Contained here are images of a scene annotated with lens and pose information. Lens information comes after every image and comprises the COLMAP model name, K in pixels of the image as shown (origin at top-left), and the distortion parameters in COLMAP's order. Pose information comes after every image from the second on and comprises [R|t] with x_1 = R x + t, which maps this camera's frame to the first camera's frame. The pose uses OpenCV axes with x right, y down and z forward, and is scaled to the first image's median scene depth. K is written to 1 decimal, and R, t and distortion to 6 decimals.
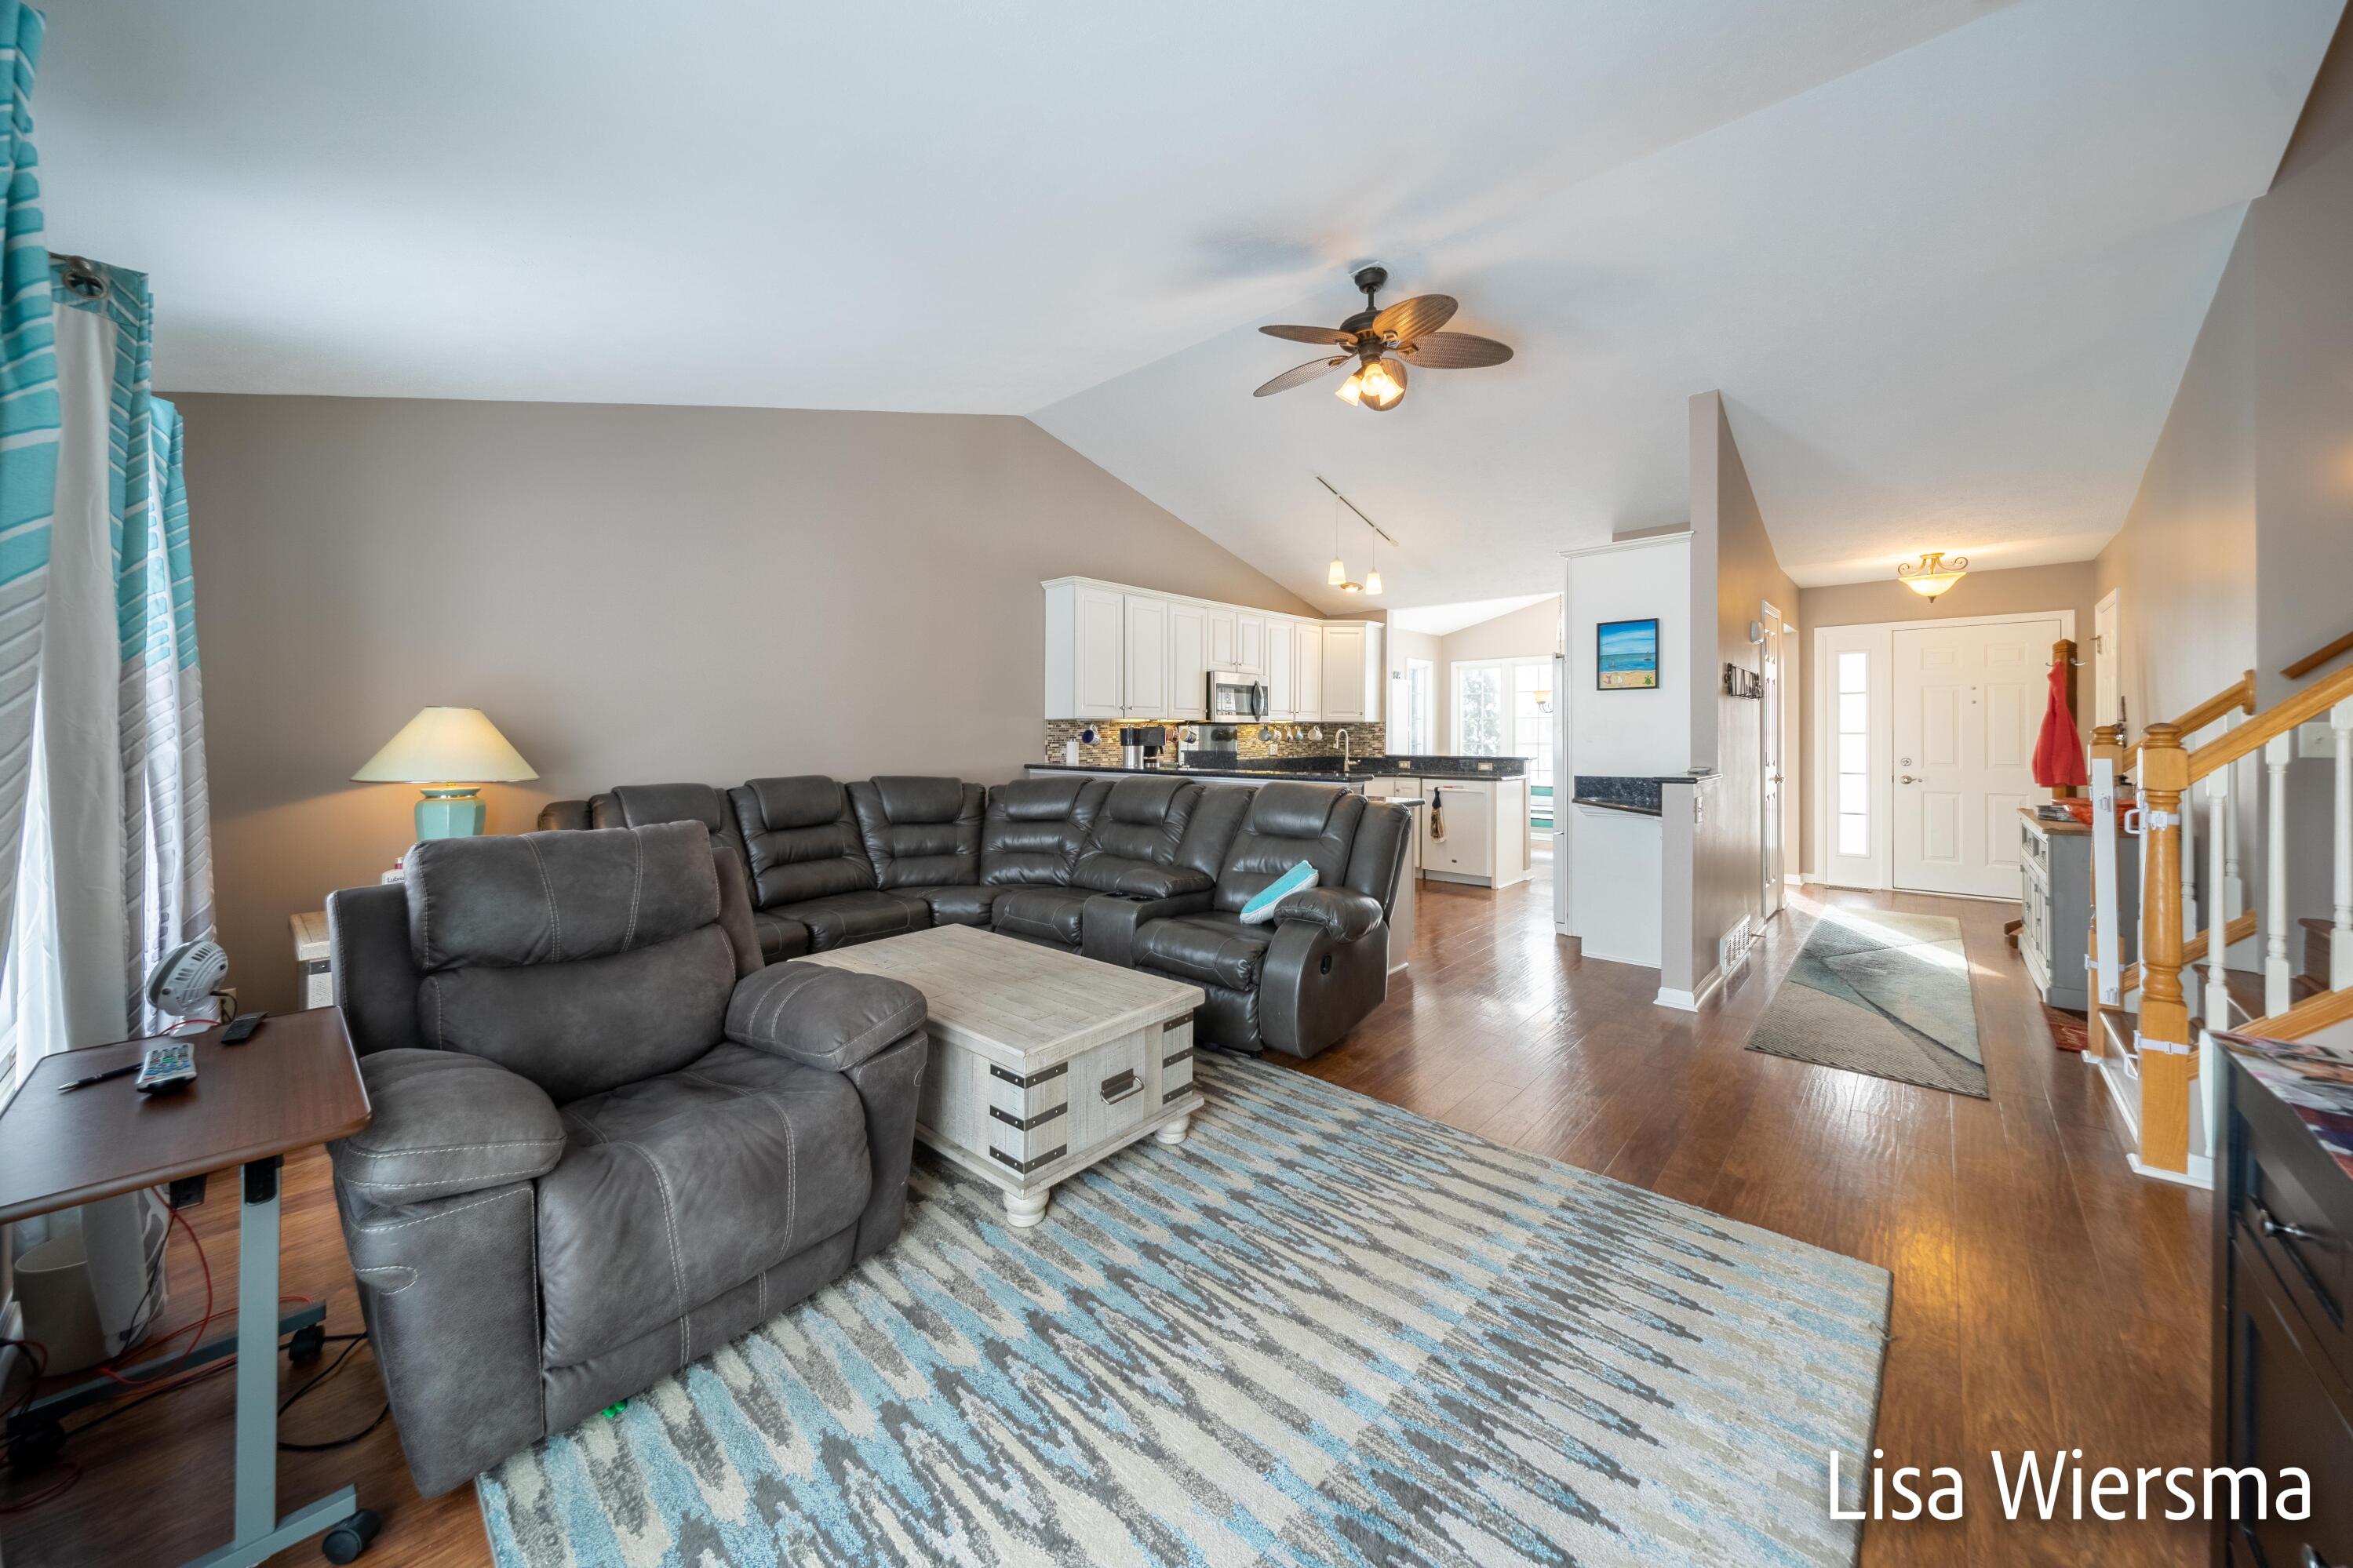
lens RADIAL K [[806.1, 0, 1183.6], [0, 806.1, 732.5], [0, 0, 1]] dist [-0.000703, -0.000102]
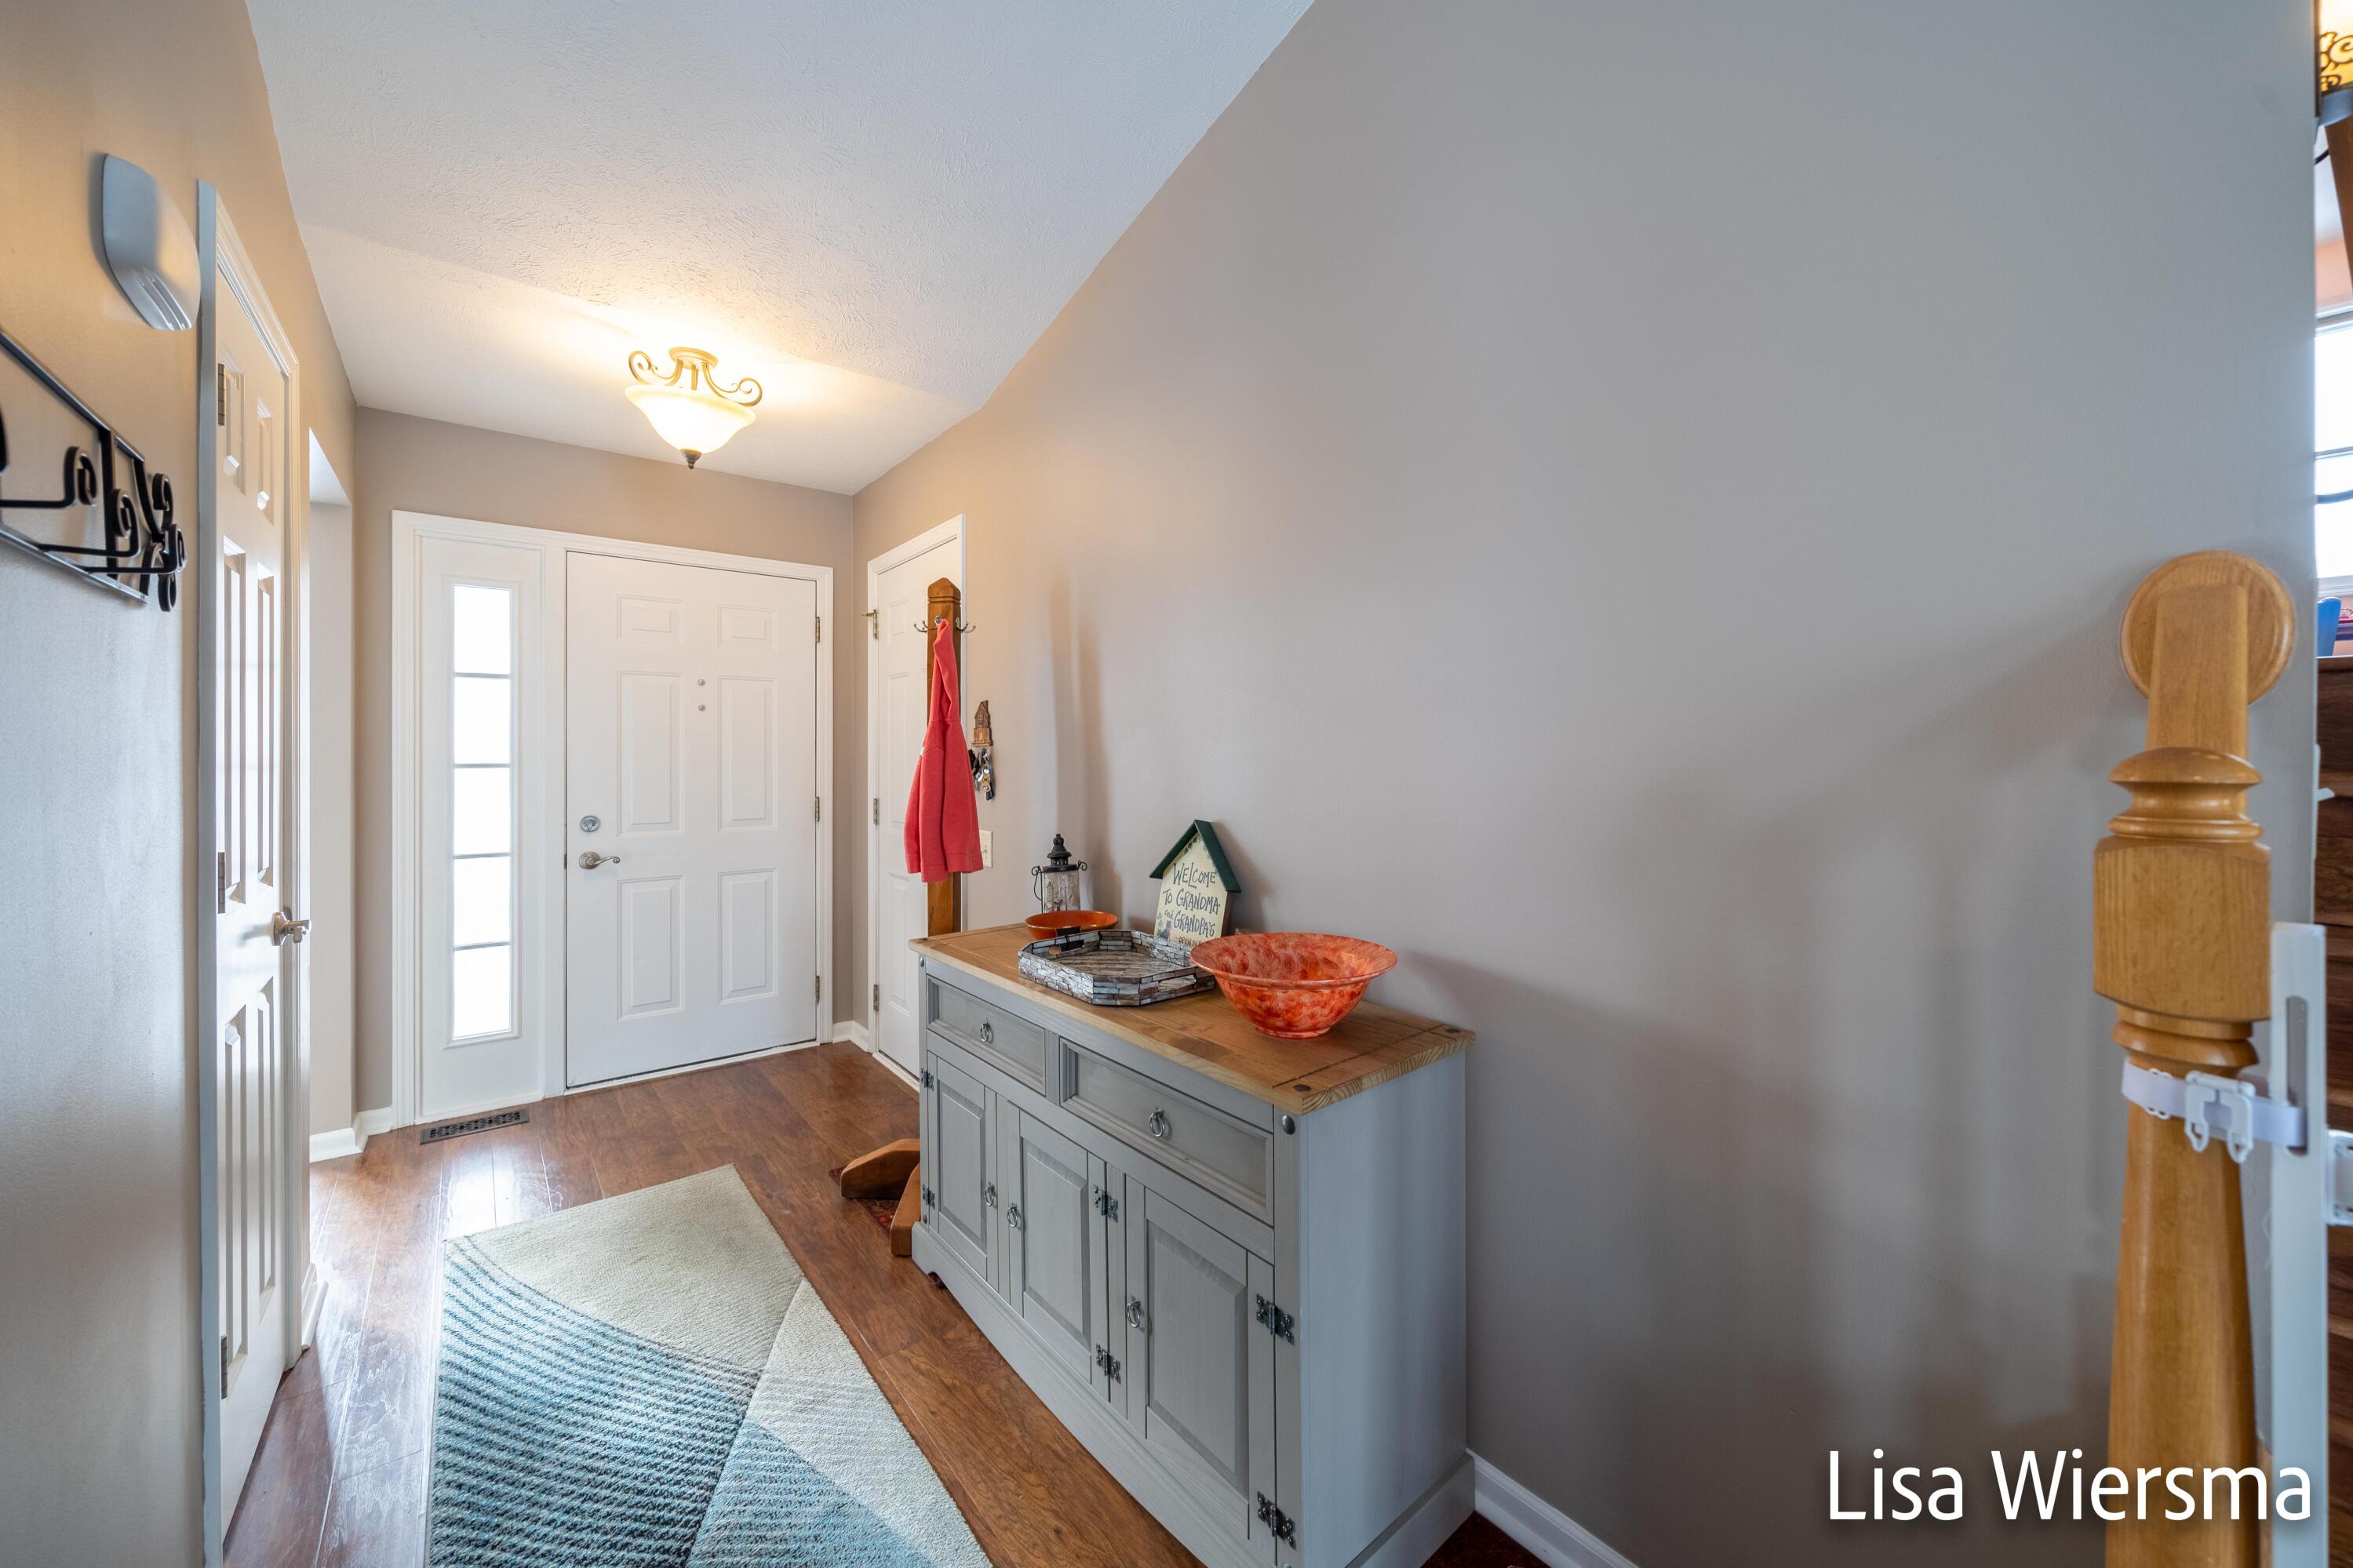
lens RADIAL K [[879.5, 0, 1176.3], [0, 879.5, 762.3], [0, 0, 1]] dist [-0.001938, -0.000195]
pose [[0.153355, 0.001454, 0.988170, 0.448387], [-0.003008, 0.999995, -0.001005, -0.001323], [-0.988167, -0.002818, 0.153359, 0.599297]]
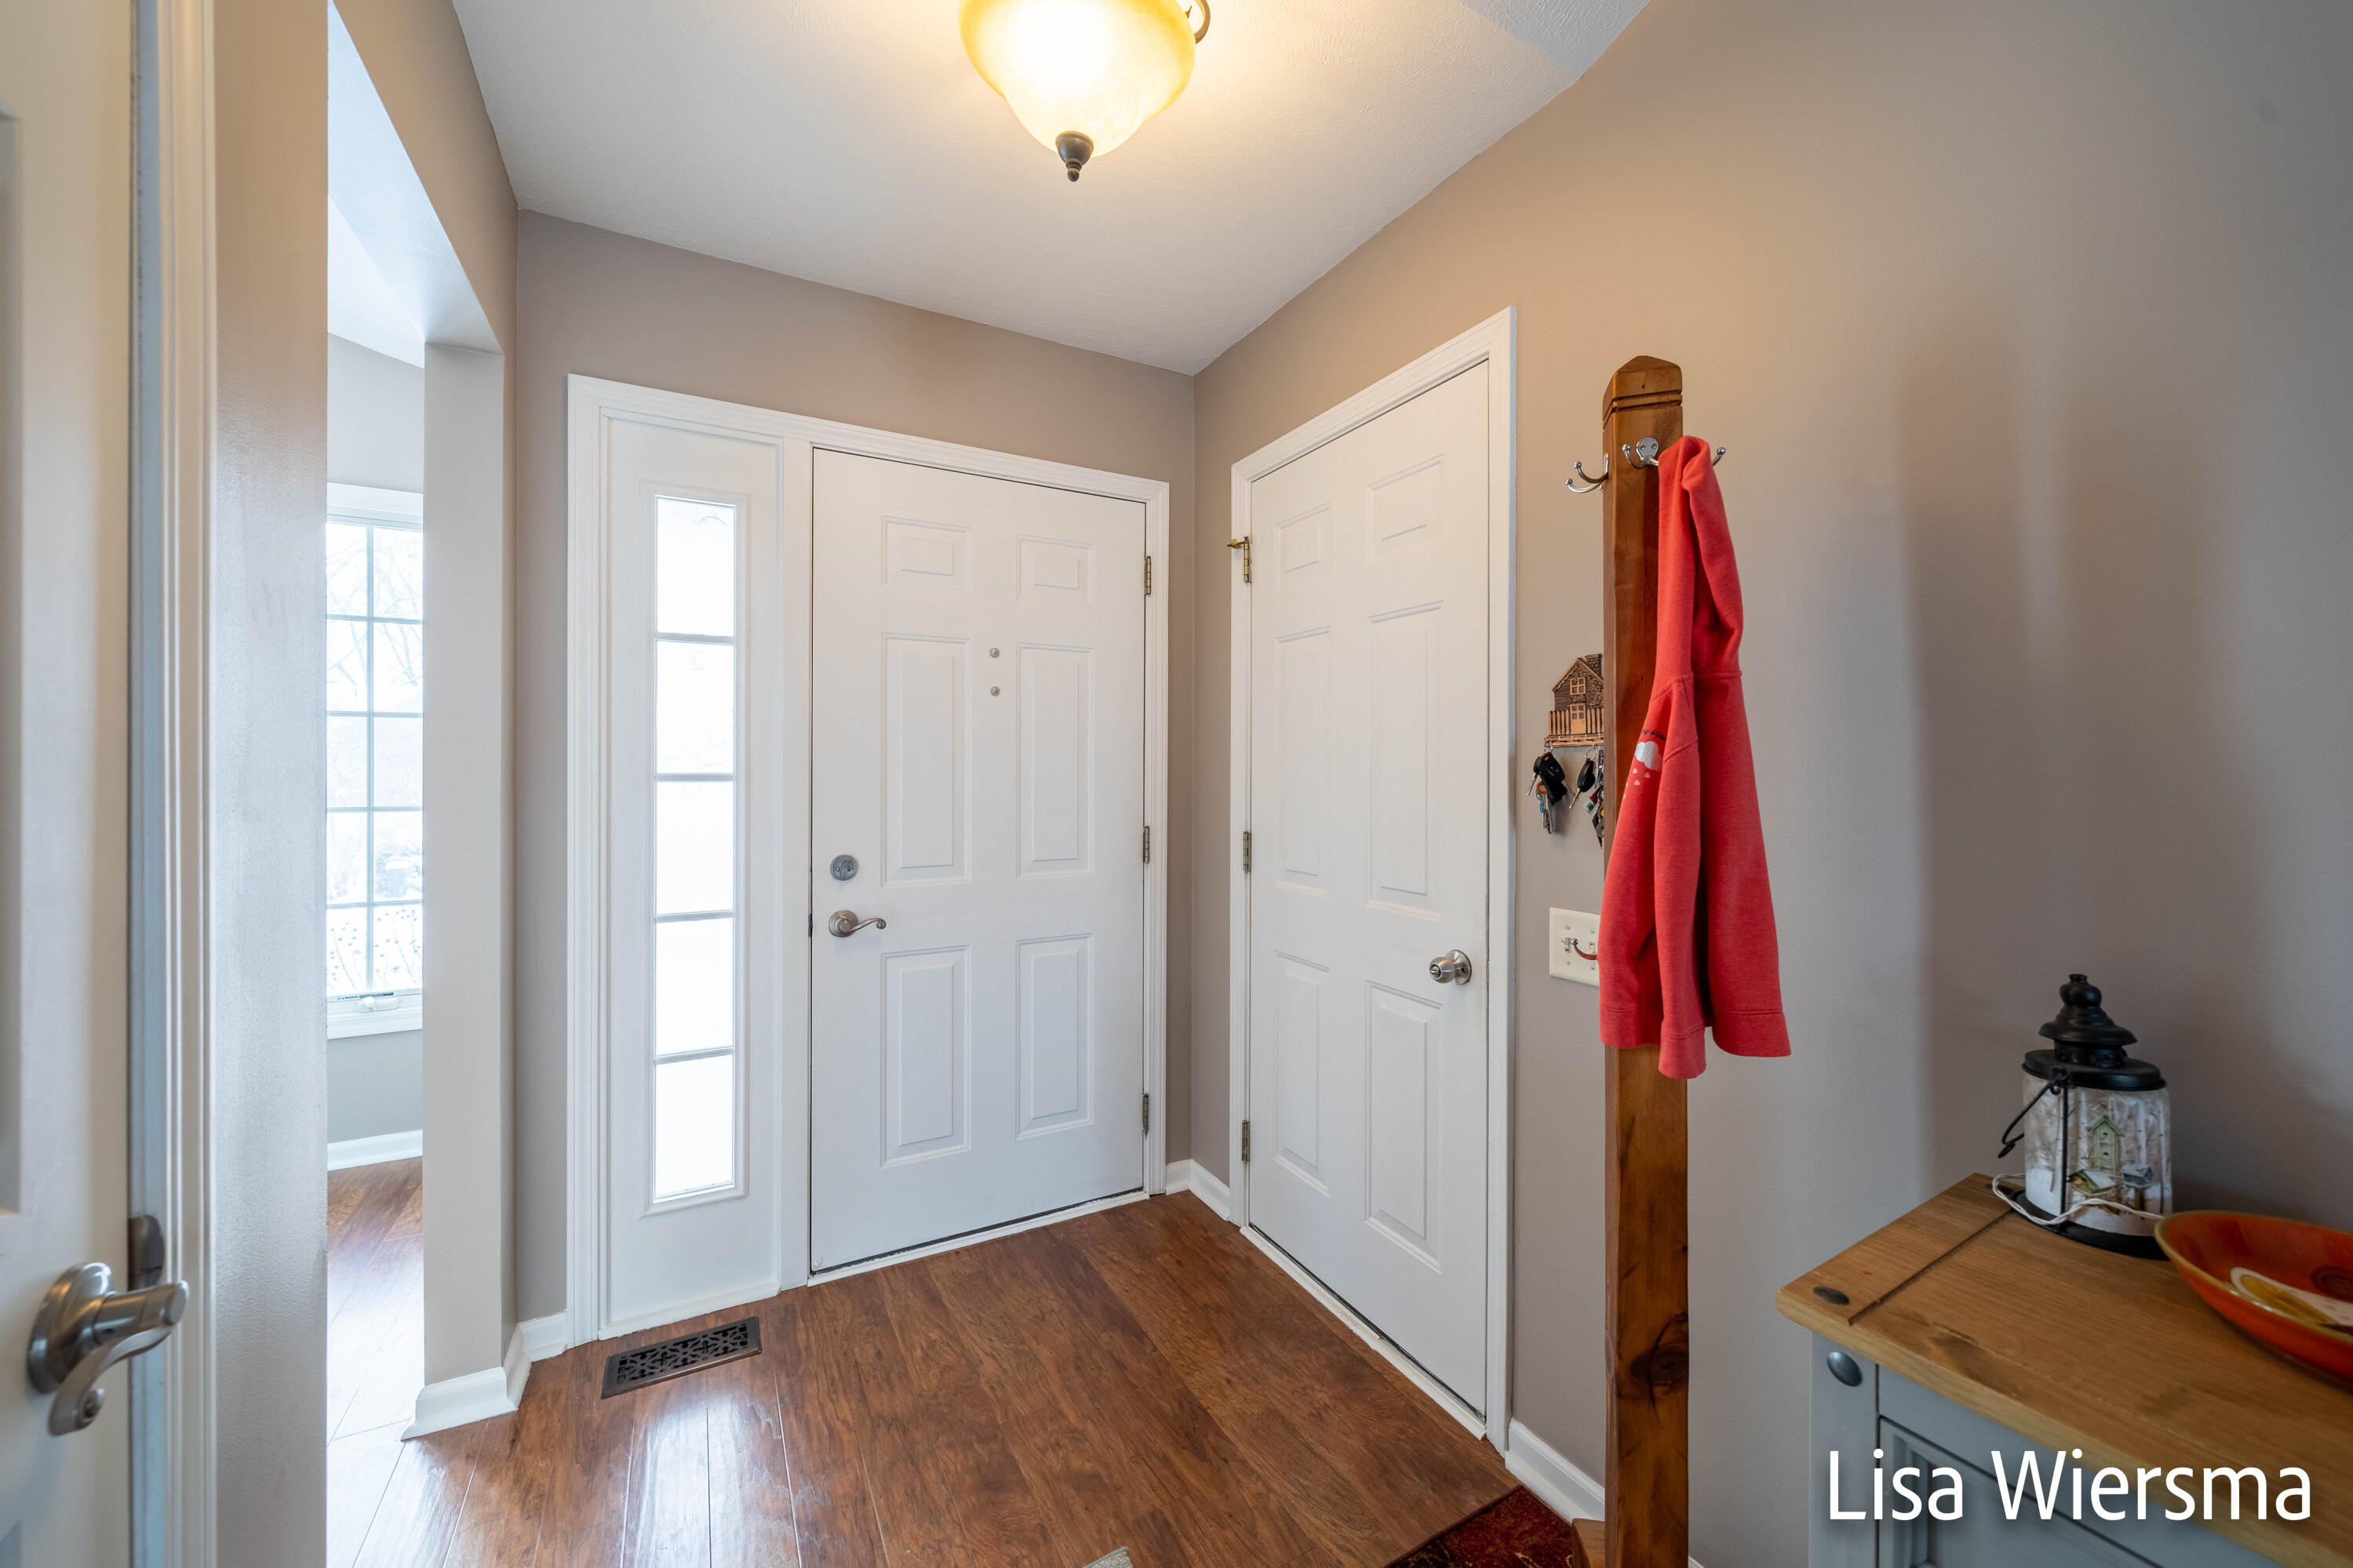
lens RADIAL K [[869.9, 0, 1181.8], [0, 869.9, 775.4], [0, 0, 1]] dist [-0.001240, 0.000047]
pose [[0.311516, -0.000323, 0.950241, 0.645833], [-0.007933, 0.999964, 0.002941, -0.001948], [-0.950208, -0.008454, 0.311502, 0.809610]]
